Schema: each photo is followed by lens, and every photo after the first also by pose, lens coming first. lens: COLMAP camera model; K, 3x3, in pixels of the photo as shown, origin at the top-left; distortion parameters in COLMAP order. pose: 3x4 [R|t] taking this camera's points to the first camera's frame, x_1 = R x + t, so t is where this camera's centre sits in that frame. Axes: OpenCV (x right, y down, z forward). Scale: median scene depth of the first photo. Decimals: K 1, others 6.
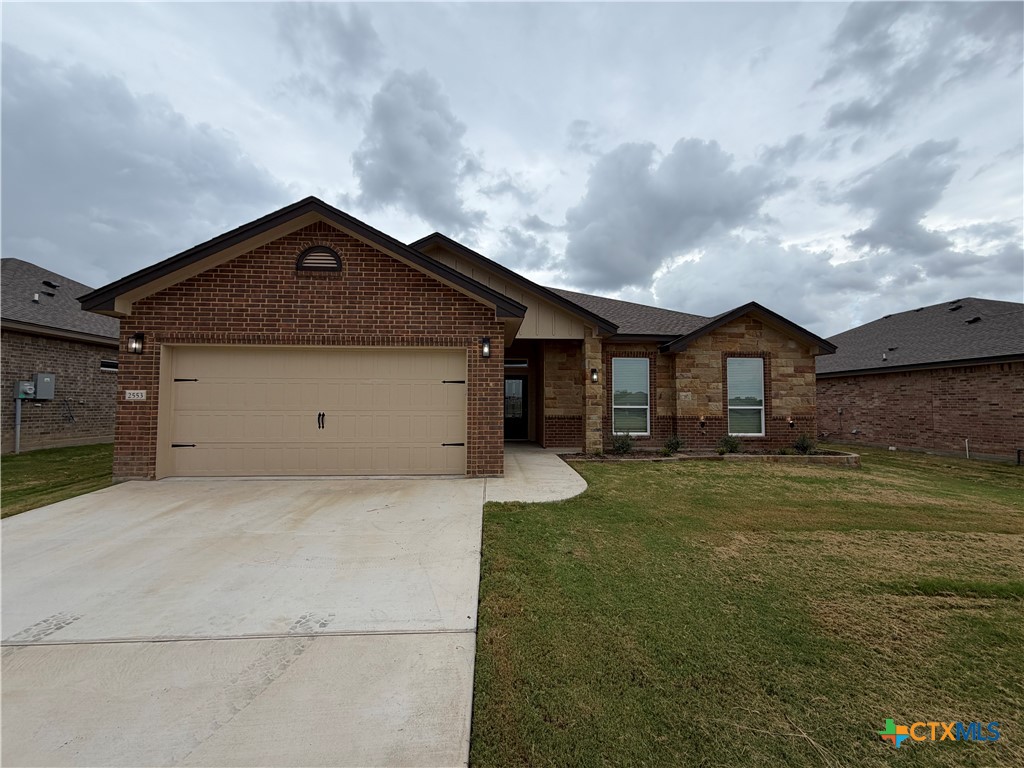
lens RADIAL K [[407.8, 0, 510.1], [0, 407.8, 385.0], [0, 0, 1]] dist [-0.001433, -0.000140]
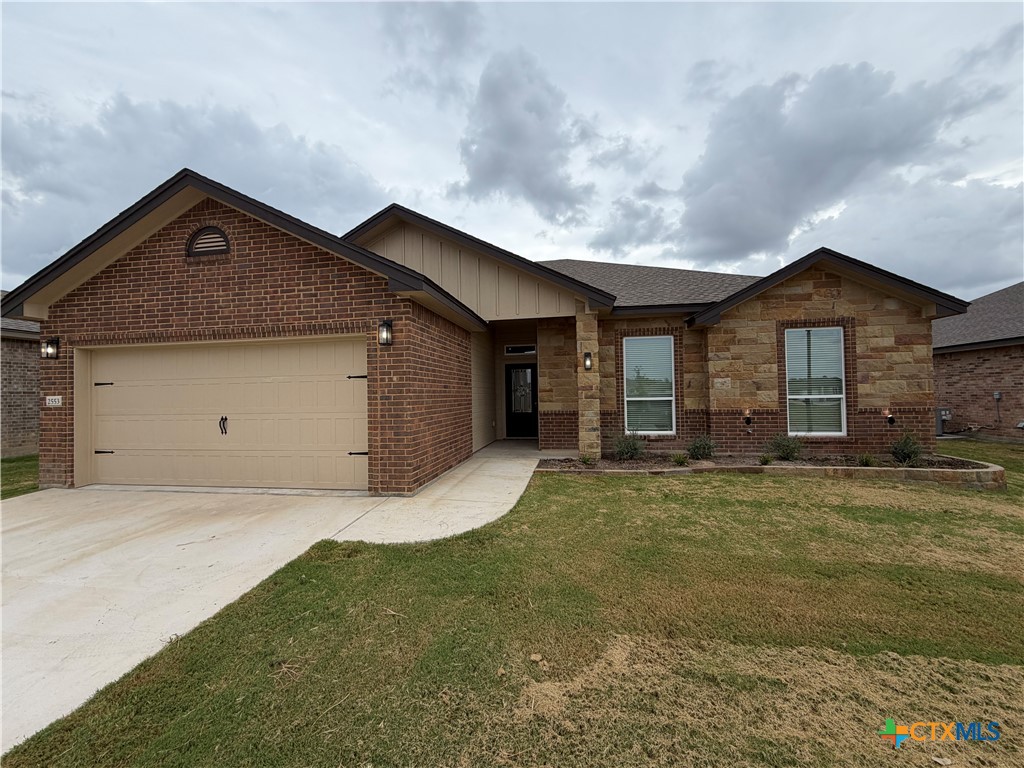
lens RADIAL K [[407.8, 0, 510.1], [0, 407.8, 385.0], [0, 0, 1]] dist [-0.001433, -0.000140]
pose [[0.973222, -0.026636, -0.228318, 0.348497], [0.033055, 0.999157, 0.024334, -0.001272], [0.227478, -0.031229, 0.973282, 0.281182]]
